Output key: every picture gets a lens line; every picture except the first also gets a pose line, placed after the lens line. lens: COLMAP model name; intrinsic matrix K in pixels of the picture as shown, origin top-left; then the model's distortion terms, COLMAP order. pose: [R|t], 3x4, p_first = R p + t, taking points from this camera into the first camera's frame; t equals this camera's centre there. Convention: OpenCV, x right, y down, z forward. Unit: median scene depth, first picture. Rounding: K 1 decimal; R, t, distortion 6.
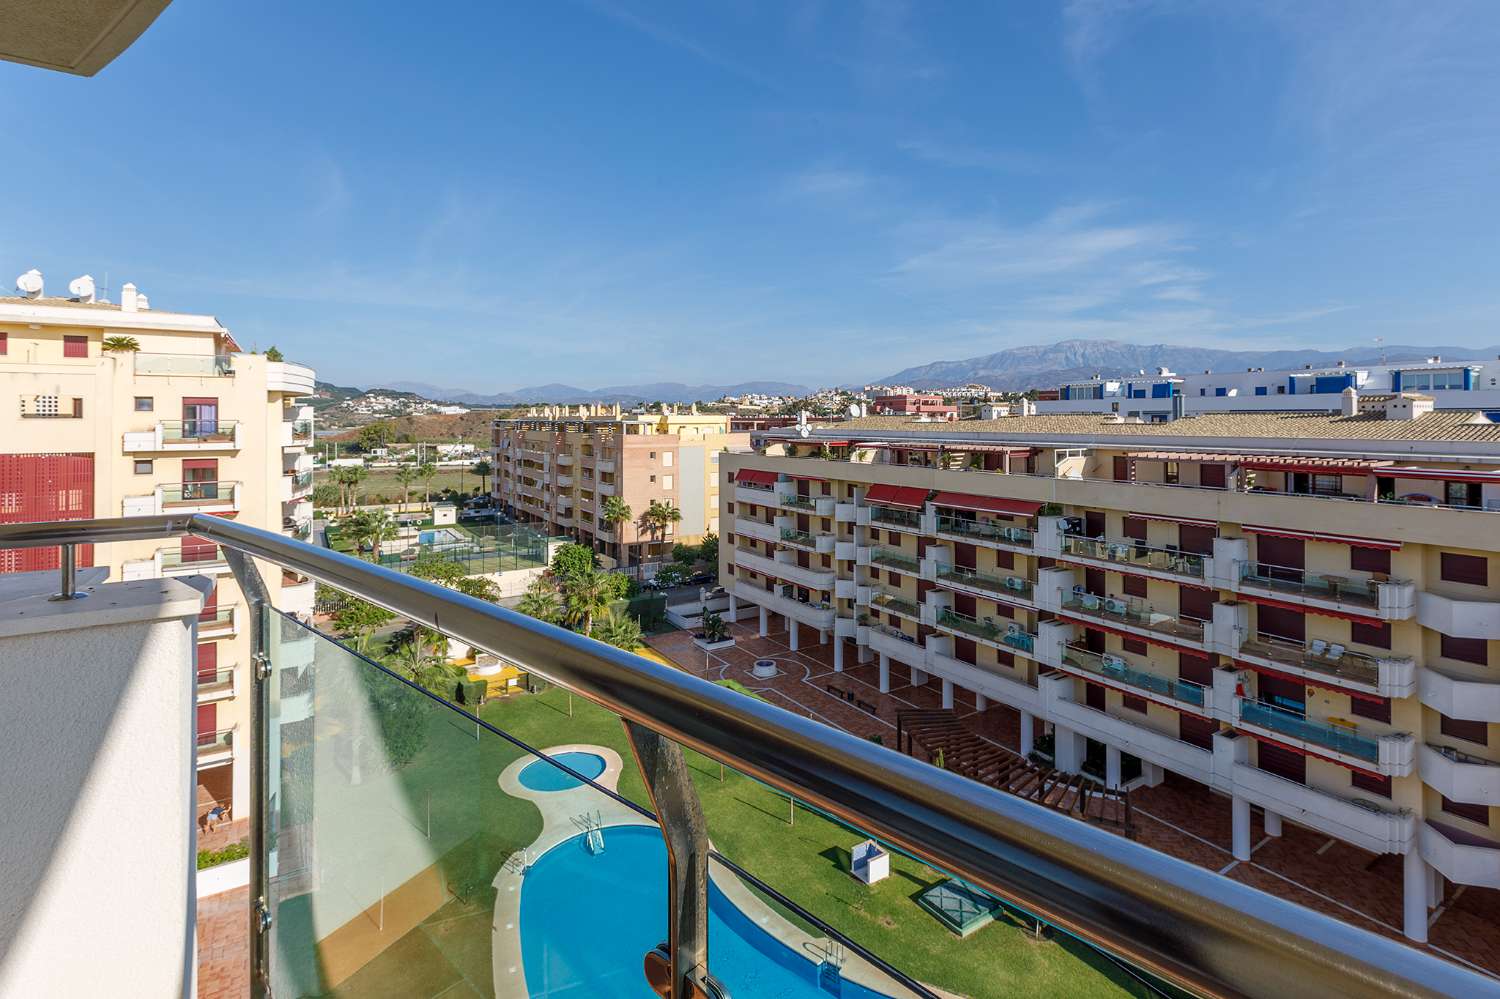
lens RADIAL K [[713.4, 0, 786.3], [0, 713.4, 419.0], [0, 0, 1]] dist [-0.001624, 0.000198]
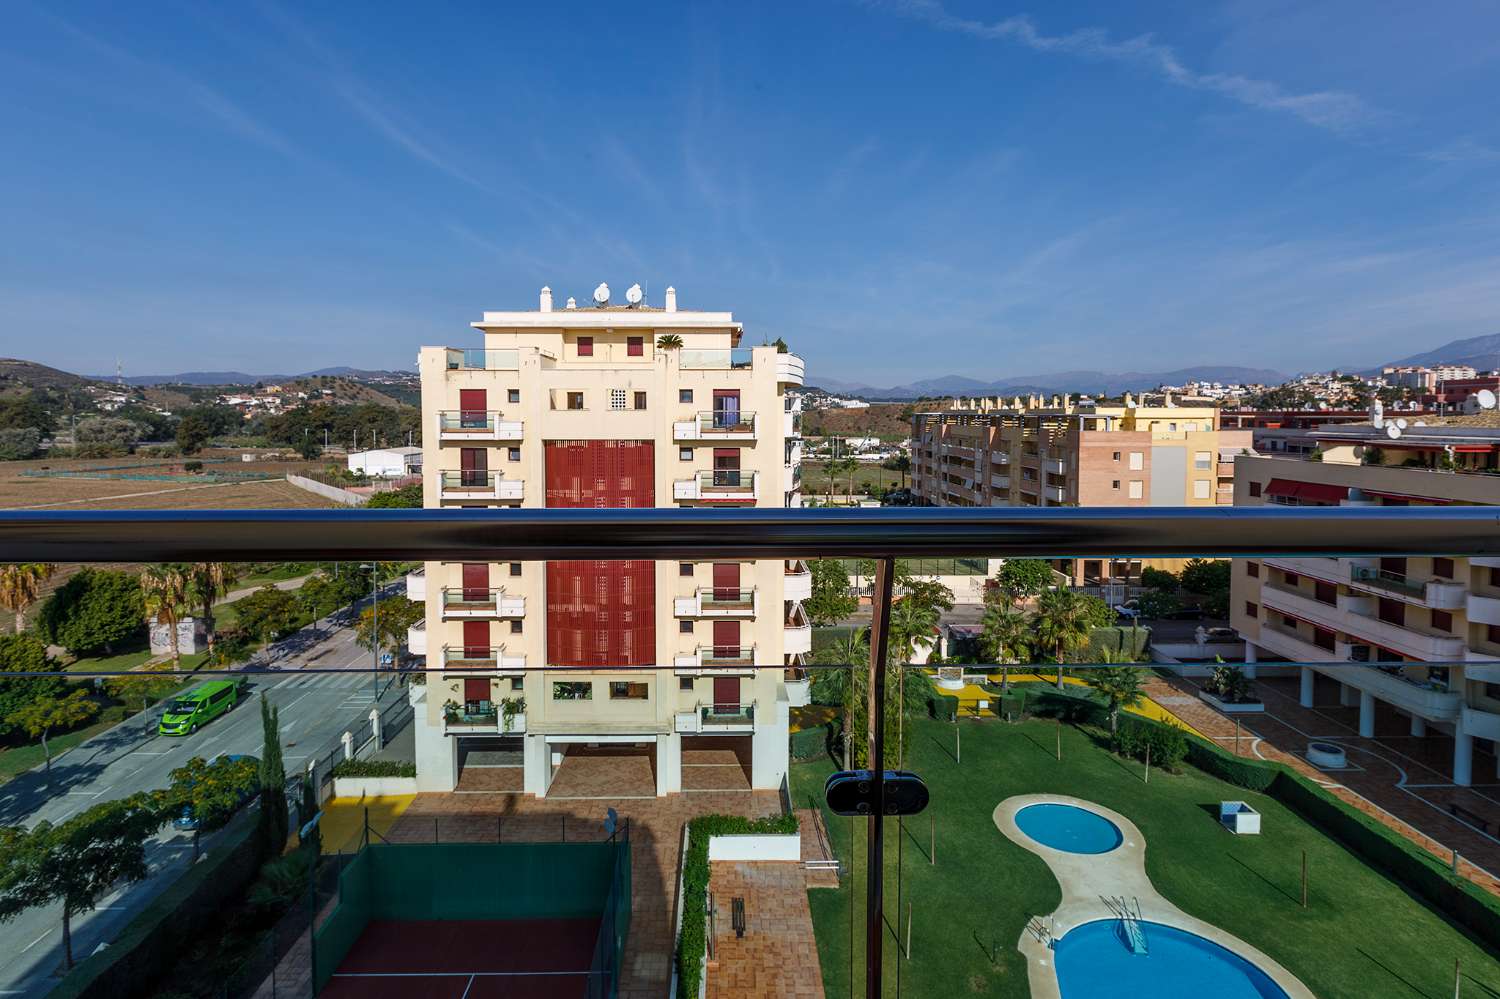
lens RADIAL K [[771.1, 0, 748.1], [0, 771.1, 456.9], [0, 0, 1]] dist [-0.000537, 0.000323]
pose [[0.839779, 0.032132, -0.541977, -0.116065], [-0.001322, 0.998365, 0.057141, 0.002506], [0.542927, -0.047270, 0.838448, 0.037718]]
